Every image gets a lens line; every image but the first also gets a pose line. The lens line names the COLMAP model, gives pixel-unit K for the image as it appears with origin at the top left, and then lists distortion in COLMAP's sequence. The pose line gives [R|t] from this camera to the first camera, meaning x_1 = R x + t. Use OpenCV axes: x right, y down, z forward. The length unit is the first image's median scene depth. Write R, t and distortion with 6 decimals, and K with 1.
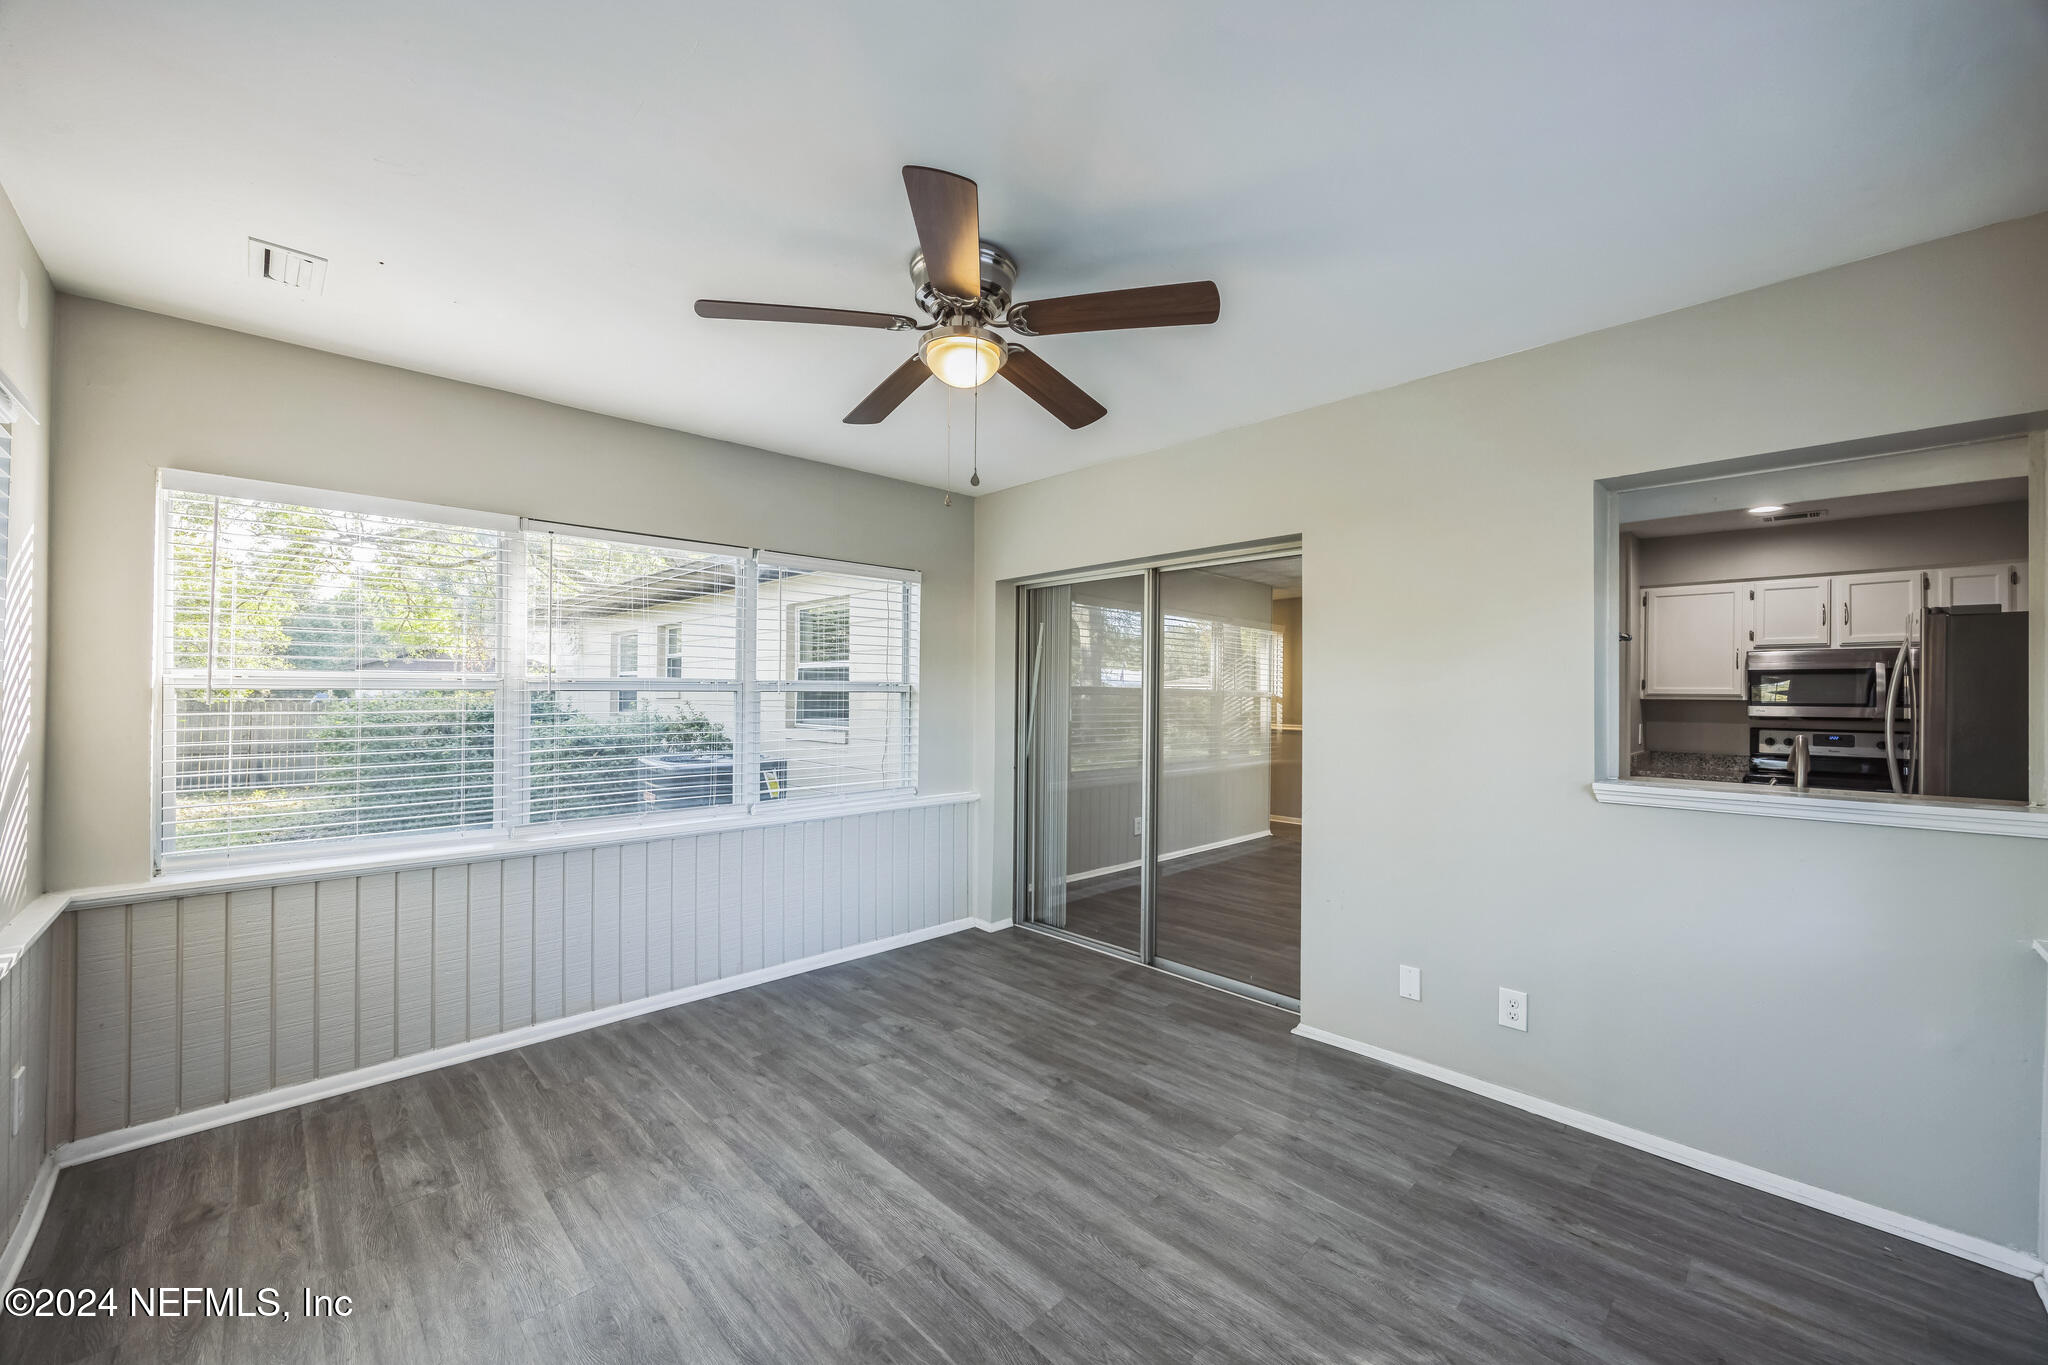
lens RADIAL K [[777.5, 0, 1028.4], [0, 777.5, 703.9], [0, 0, 1]] dist [0.000139, -0.000004]
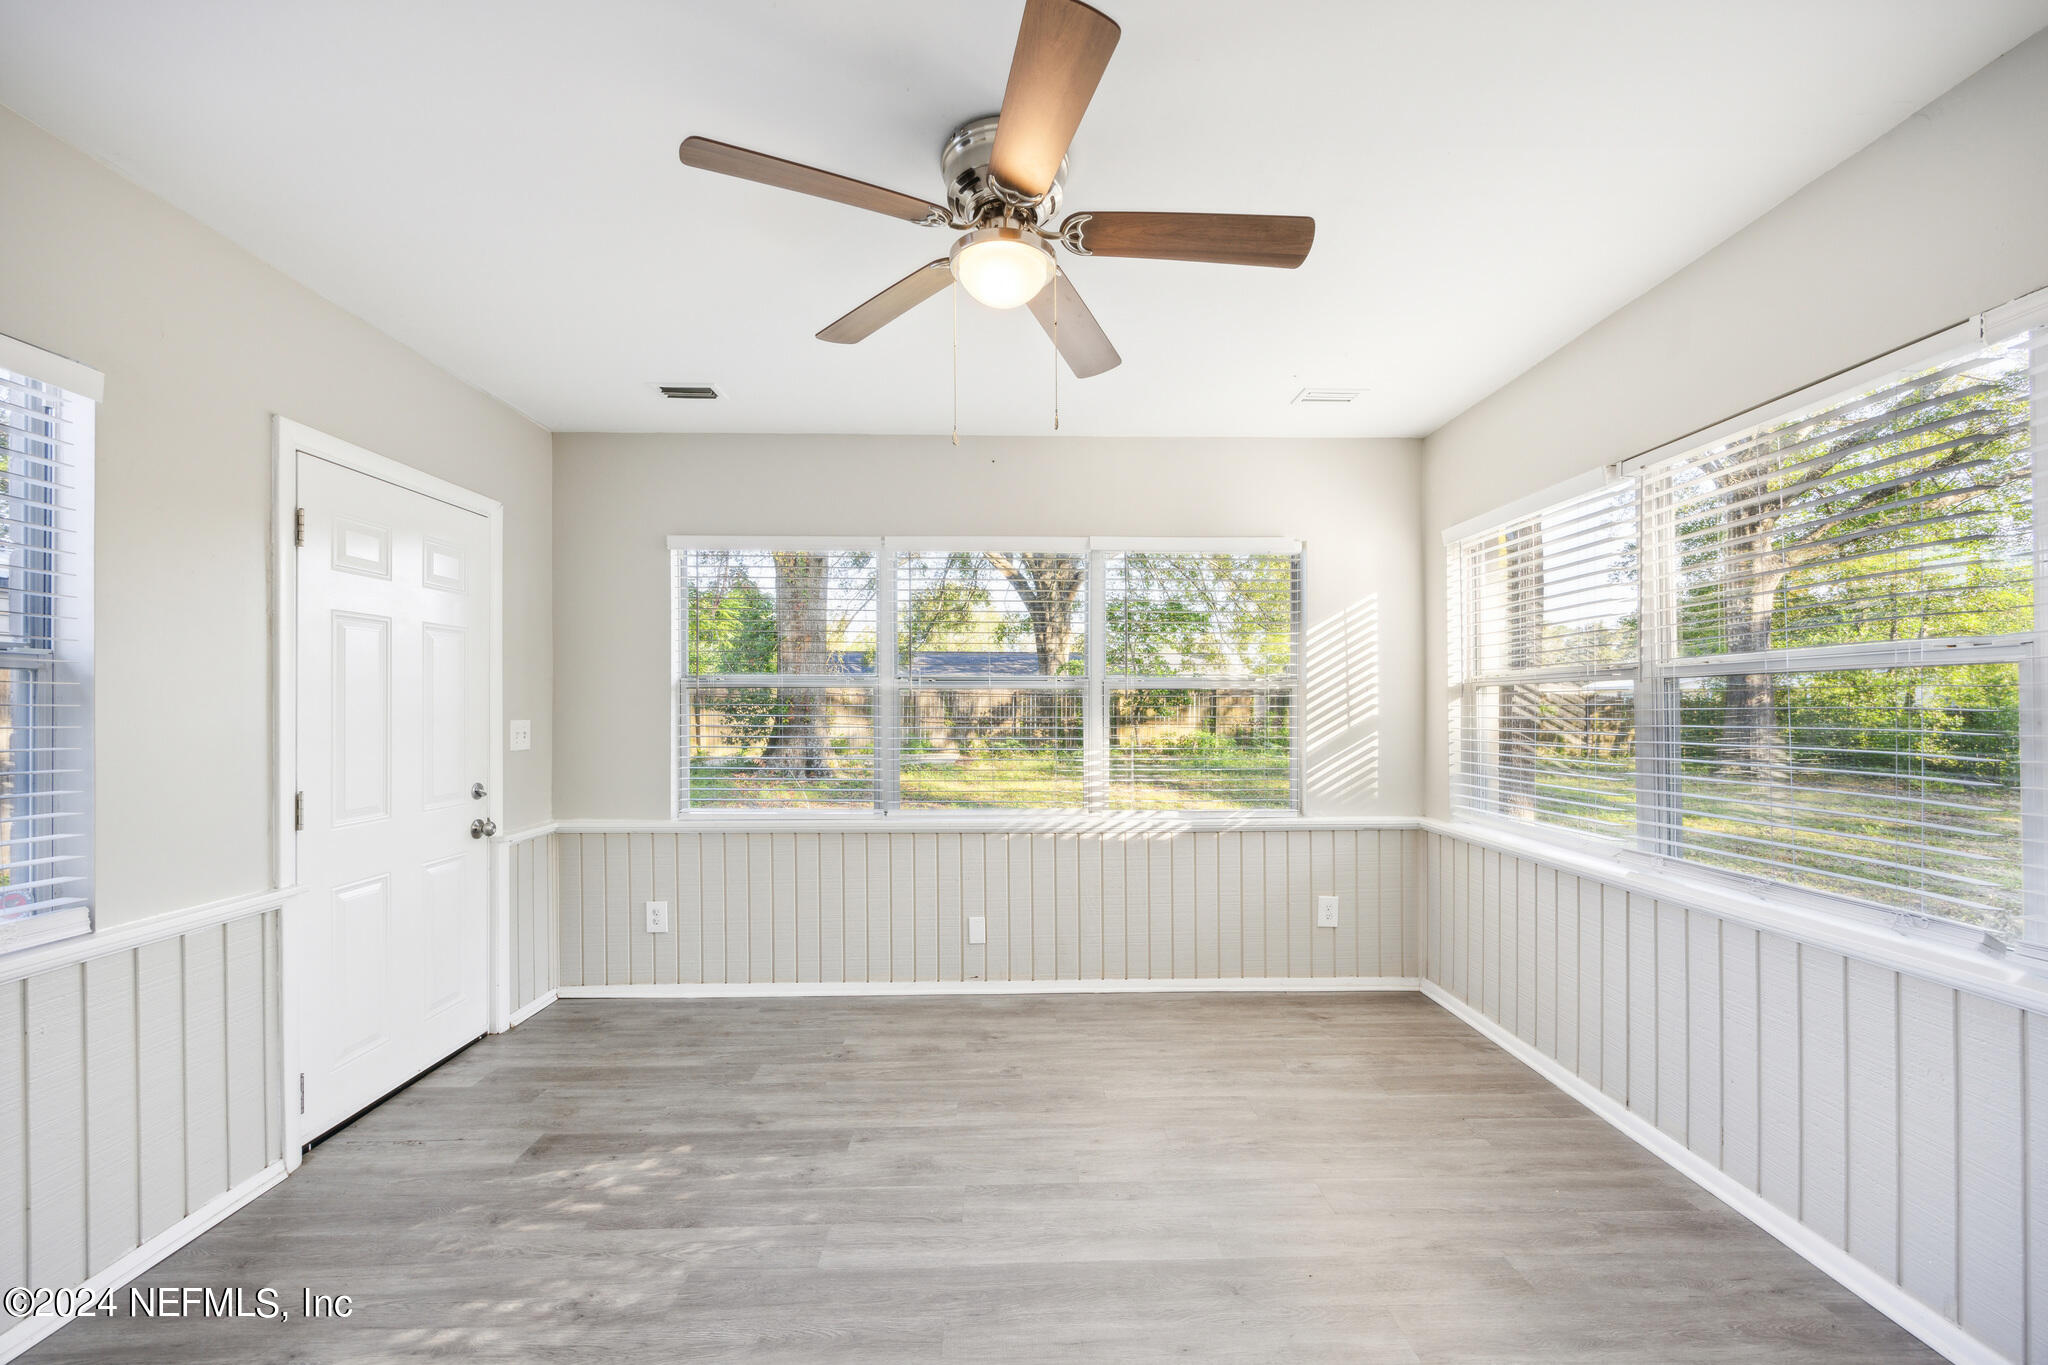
lens RADIAL K [[777.5, 0, 1028.4], [0, 777.5, 703.9], [0, 0, 1]] dist [0.000139, -0.000004]
pose [[-0.676890, -0.005259, -0.736065, 0.509304], [-0.008470, 0.999964, 0.000644, 0.012871], [0.736035, 0.006670, -0.676911, 1.560490]]
